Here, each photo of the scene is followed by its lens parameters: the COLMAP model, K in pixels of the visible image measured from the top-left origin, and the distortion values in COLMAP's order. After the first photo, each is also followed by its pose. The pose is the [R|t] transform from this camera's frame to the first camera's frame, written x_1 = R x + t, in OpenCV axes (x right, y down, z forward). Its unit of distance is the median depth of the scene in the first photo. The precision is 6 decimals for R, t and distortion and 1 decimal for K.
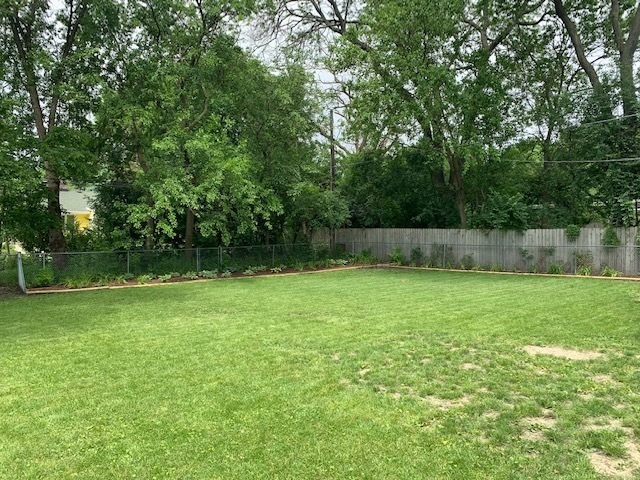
lens RADIAL K [[488.8, 0, 321.5], [0, 488.8, 242.3], [0, 0, 1]] dist [0.045495, -0.011732]
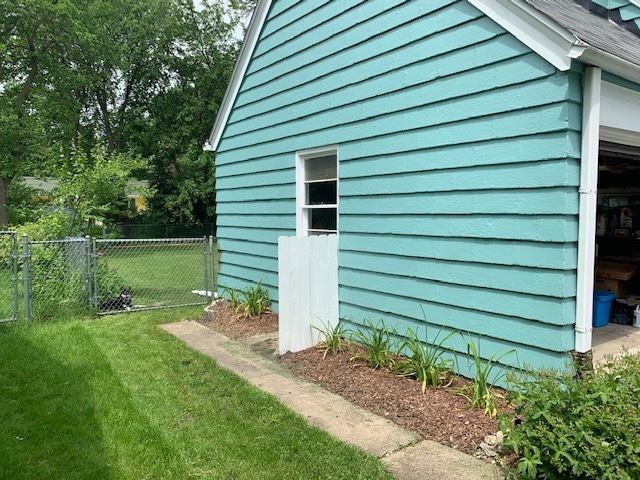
lens RADIAL K [[488.8, 0, 318.5], [0, 488.8, 238.3], [0, 0, 1]] dist [0.045495, -0.011732]
pose [[0.991341, 0.006028, -0.131174, 0.295213], [0.000352, 0.998820, 0.048558, -0.016574], [0.131312, -0.048183, 0.990169, -0.482505]]
